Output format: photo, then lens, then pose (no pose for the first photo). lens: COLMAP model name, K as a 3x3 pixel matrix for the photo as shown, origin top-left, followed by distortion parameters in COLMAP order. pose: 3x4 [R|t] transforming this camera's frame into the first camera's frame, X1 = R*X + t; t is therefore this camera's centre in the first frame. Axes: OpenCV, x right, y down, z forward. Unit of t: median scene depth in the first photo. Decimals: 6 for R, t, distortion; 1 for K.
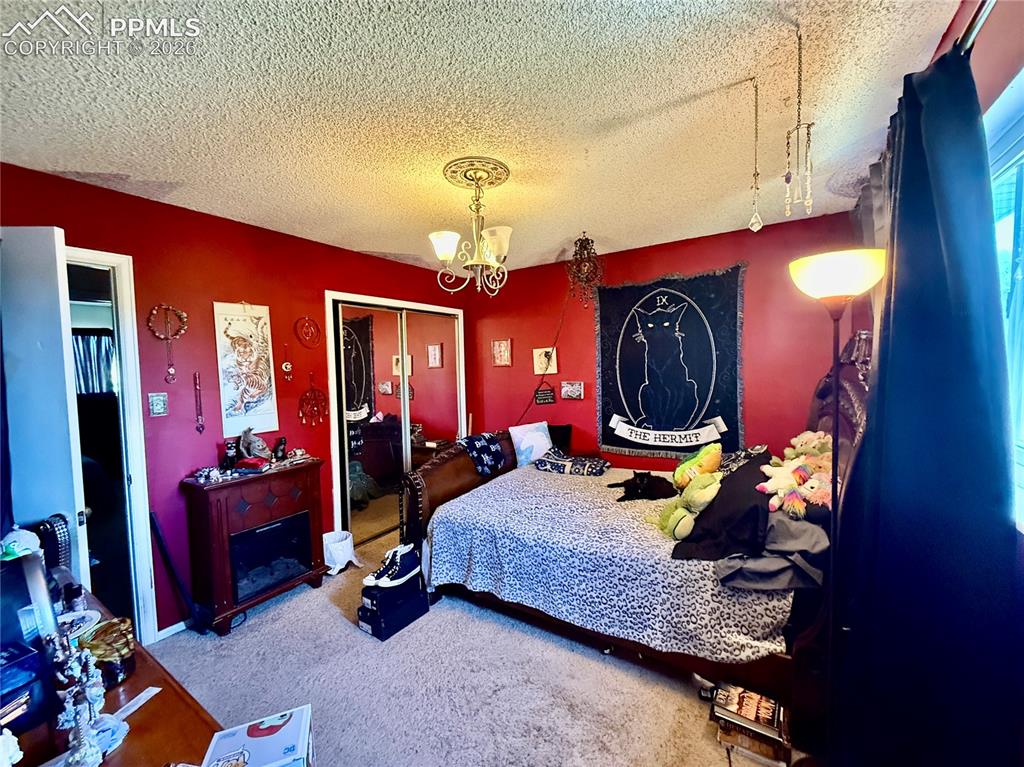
lens RADIAL K [[410.7, 0, 512.0], [0, 410.7, 383.5], [0, 0, 1]] dist [0.001078, 0.000015]
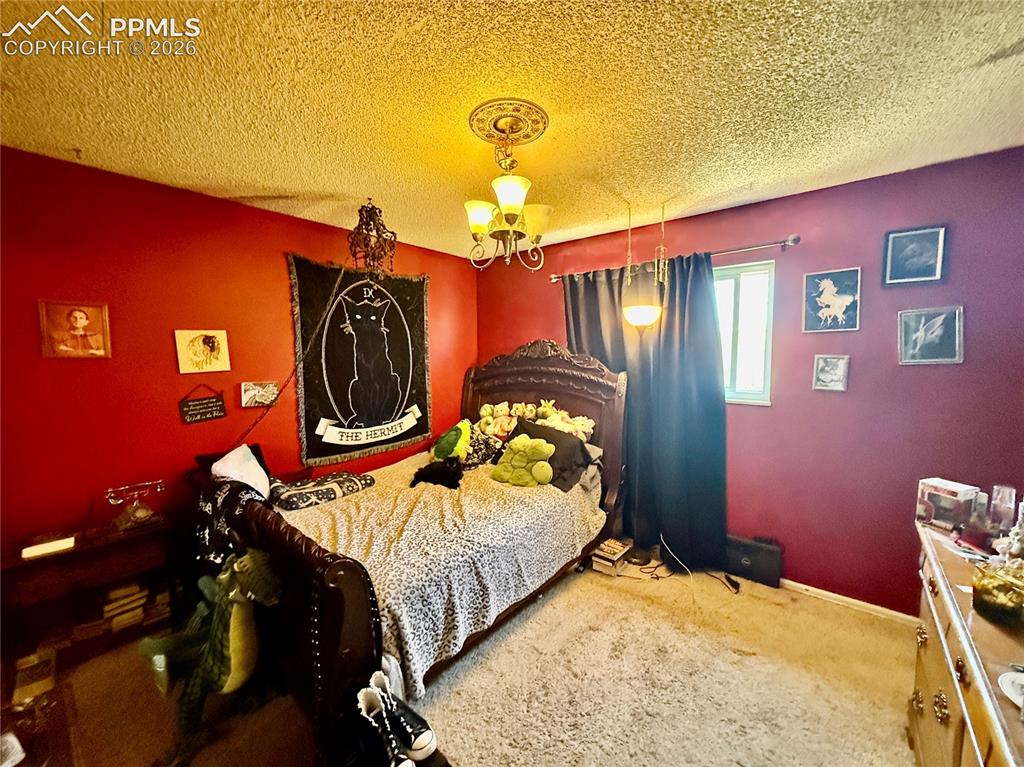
lens RADIAL K [[414.4, 0, 512.0], [0, 414.4, 383.5], [0, 0, 1]] dist [-0.002533, -0.000119]
pose [[0.107396, -0.040341, 0.993397, -0.581887], [0.050443, 0.998111, 0.035079, -0.005454], [-0.992936, 0.046343, 0.109228, 0.567813]]
